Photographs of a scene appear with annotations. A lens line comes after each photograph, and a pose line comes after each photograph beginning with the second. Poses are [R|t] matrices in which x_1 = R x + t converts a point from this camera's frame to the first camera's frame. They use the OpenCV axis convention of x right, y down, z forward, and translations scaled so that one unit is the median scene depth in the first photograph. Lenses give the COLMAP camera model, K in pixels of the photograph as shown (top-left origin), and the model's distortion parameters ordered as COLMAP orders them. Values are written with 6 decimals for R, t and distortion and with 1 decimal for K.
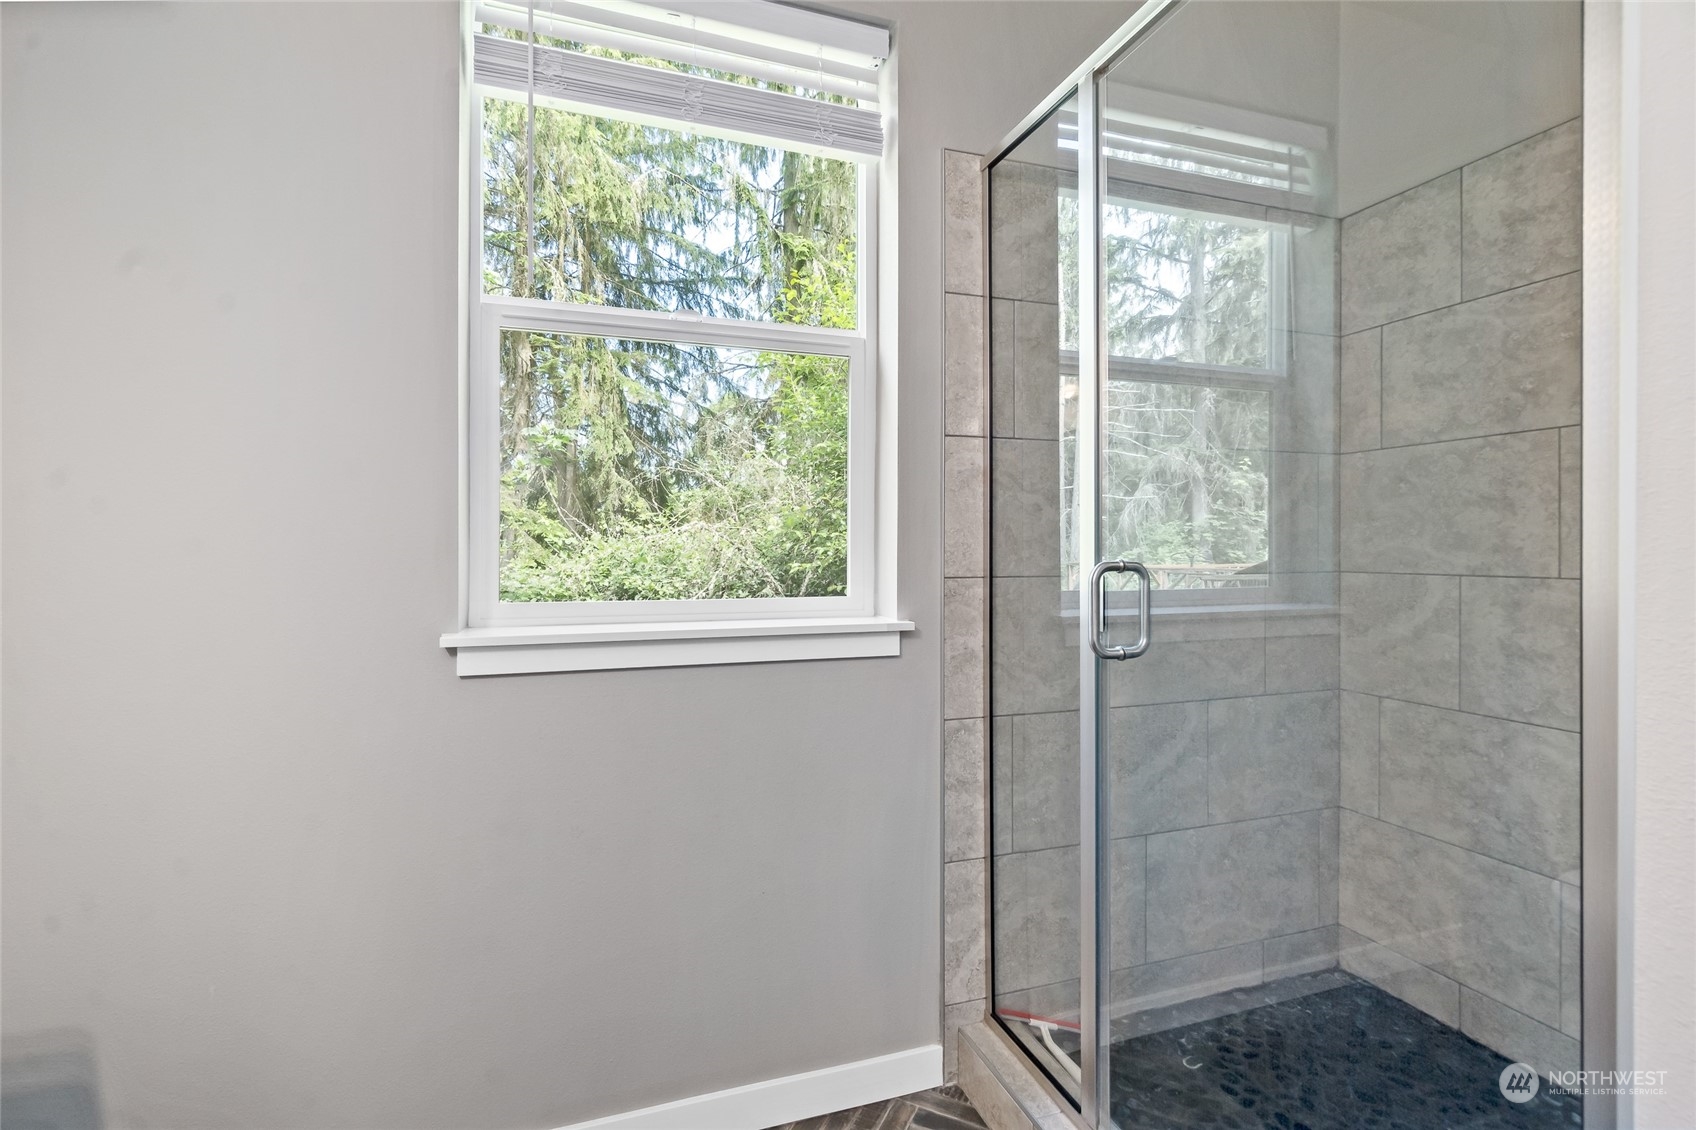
lens RADIAL K [[766.3, 0, 846.6], [0, 766.3, 544.7], [0, 0, 1]] dist [0.000181, -0.000004]
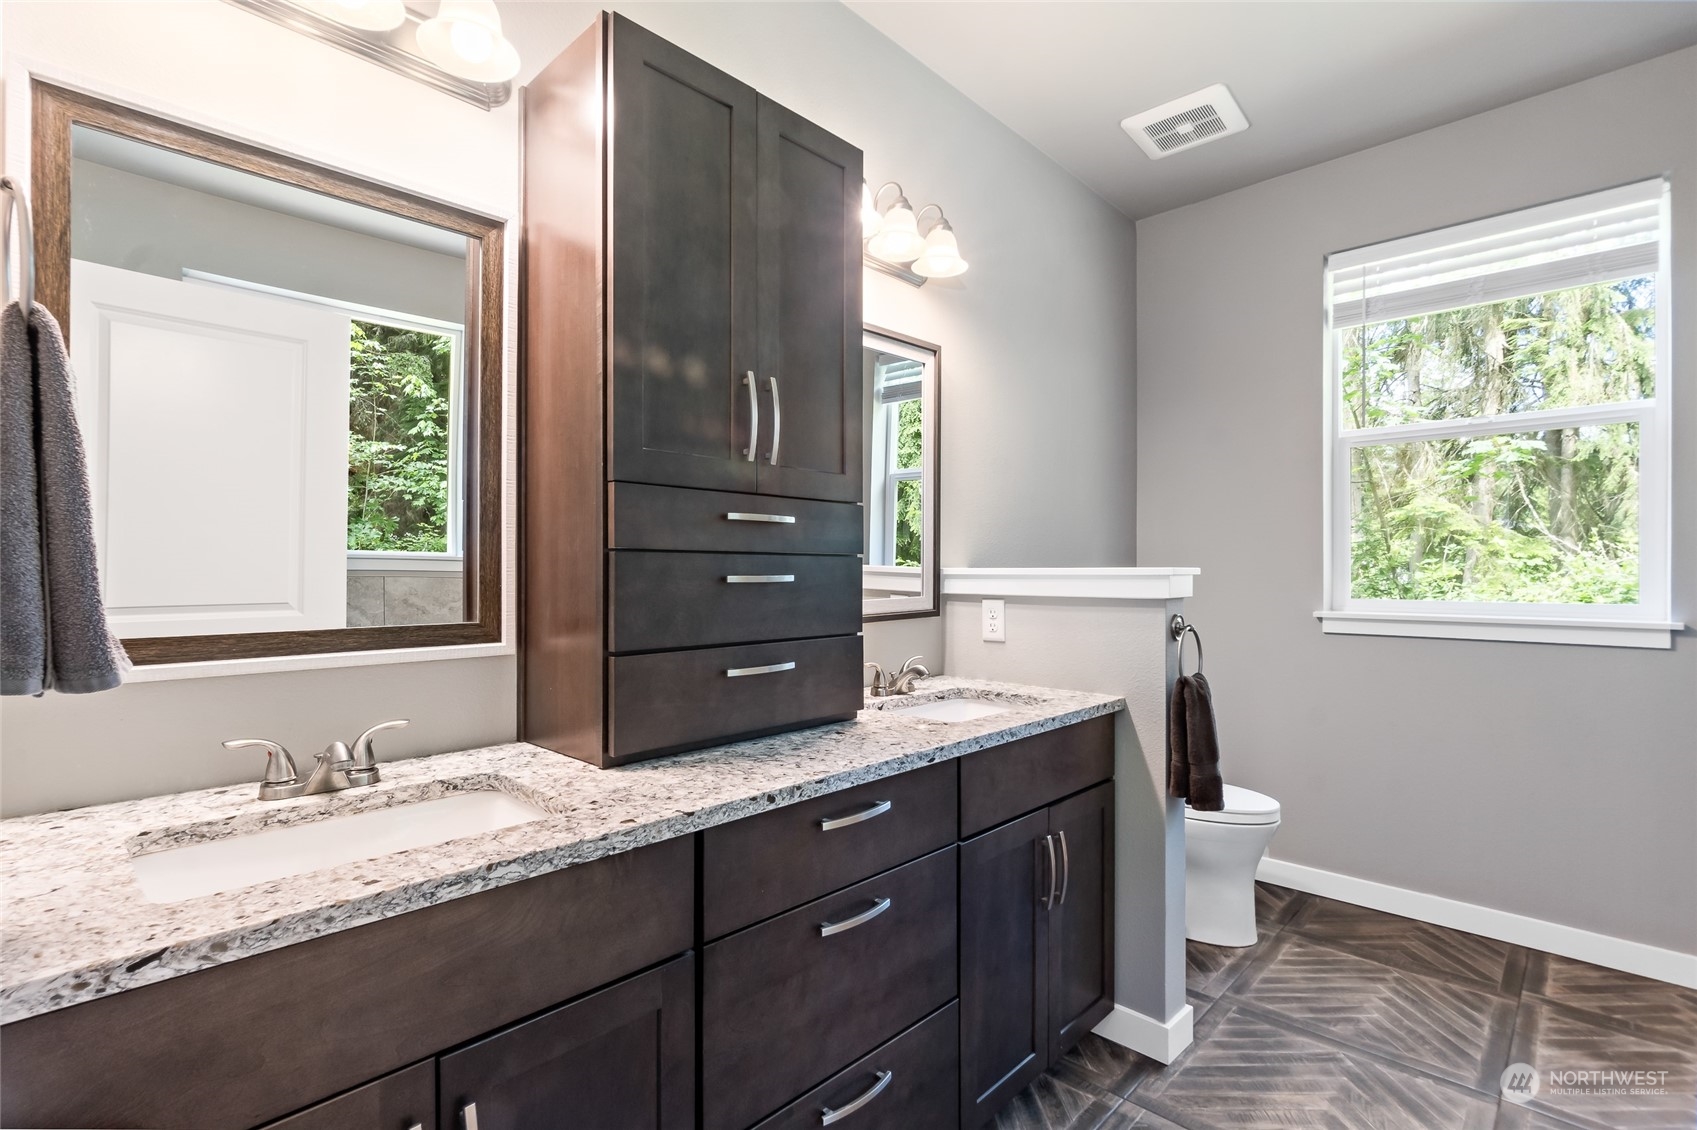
lens RADIAL K [[819.6, 0, 825.8], [0, 819.6, 570.5], [0, 0, 1]] dist [-0.001389, -0.000871]
pose [[0.450614, 0.004544, -0.892708, 0.076550], [-0.000811, 0.999989, 0.004681, 0.000883], [0.892719, -0.001385, 0.450612, -0.103847]]
